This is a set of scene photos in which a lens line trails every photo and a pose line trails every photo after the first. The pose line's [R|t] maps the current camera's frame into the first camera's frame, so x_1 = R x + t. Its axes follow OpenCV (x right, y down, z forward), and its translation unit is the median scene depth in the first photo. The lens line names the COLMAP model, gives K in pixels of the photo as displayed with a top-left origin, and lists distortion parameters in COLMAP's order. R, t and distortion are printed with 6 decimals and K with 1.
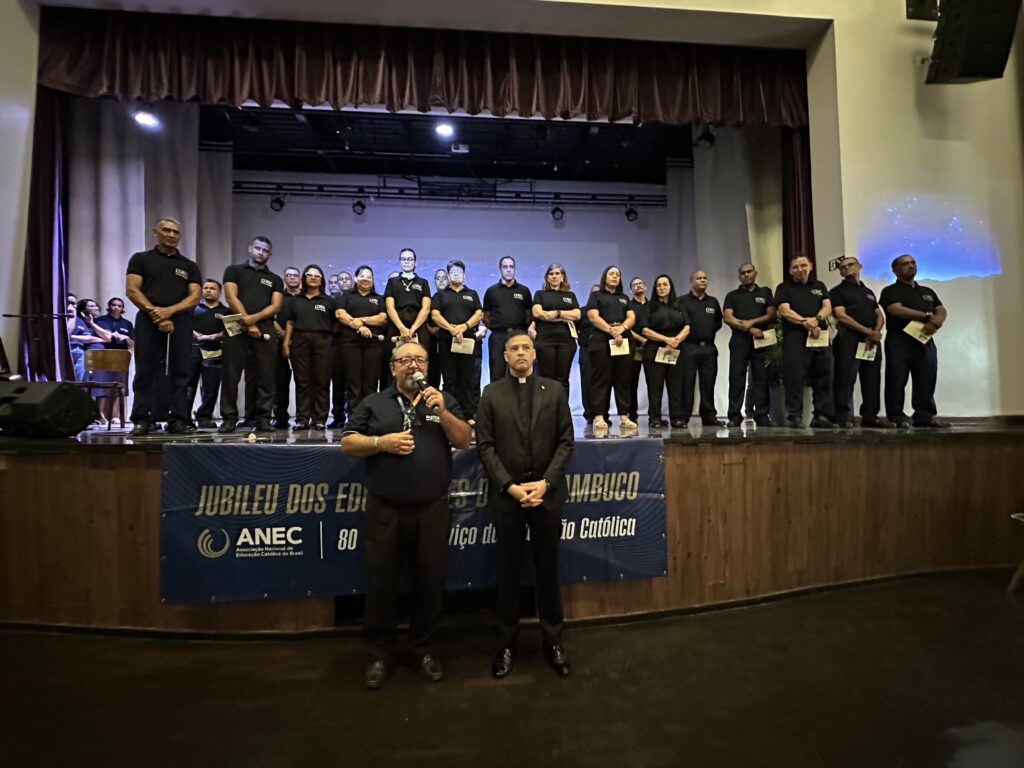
lens RADIAL K [[448.7, 0, 508.9], [0, 448.7, 381.2], [0, 0, 1]] dist [0.000474, 0.000006]
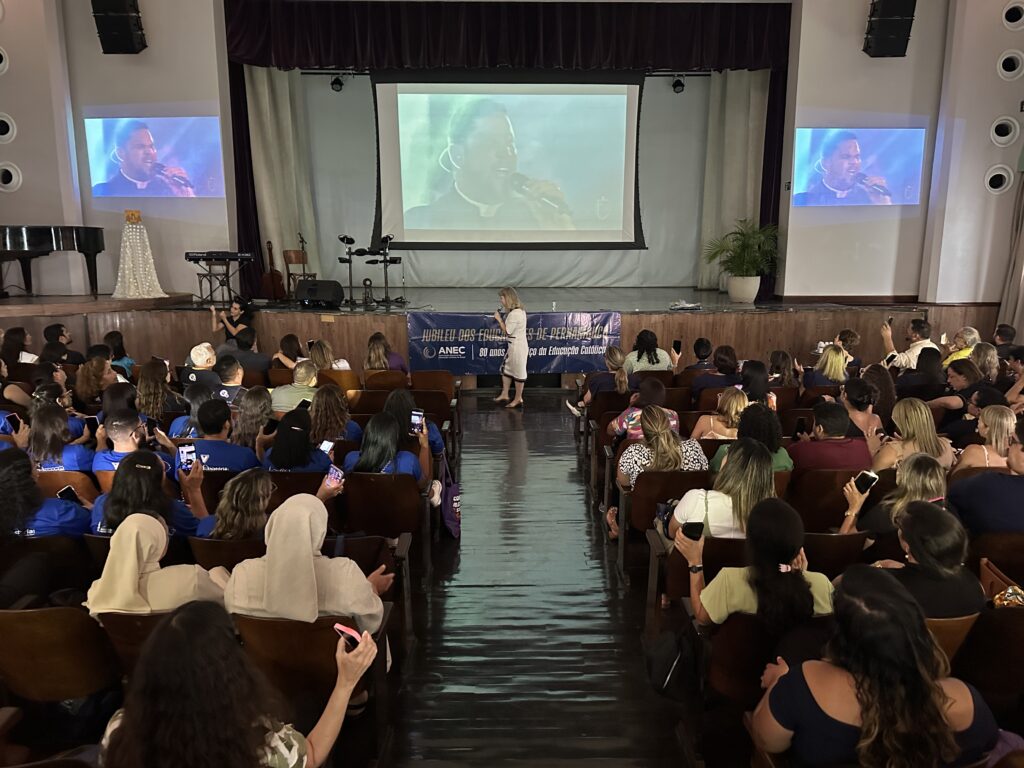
lens RADIAL K [[716.8, 0, 512.8], [0, 716.8, 385.5], [0, 0, 1]] dist [0.090553, -0.120828]
pose [[0.998569, 0.012279, -0.052051, 0.003719], [0.000148, 0.972648, 0.232283, -0.374934], [0.053480, -0.231958, 0.971255, -2.816973]]
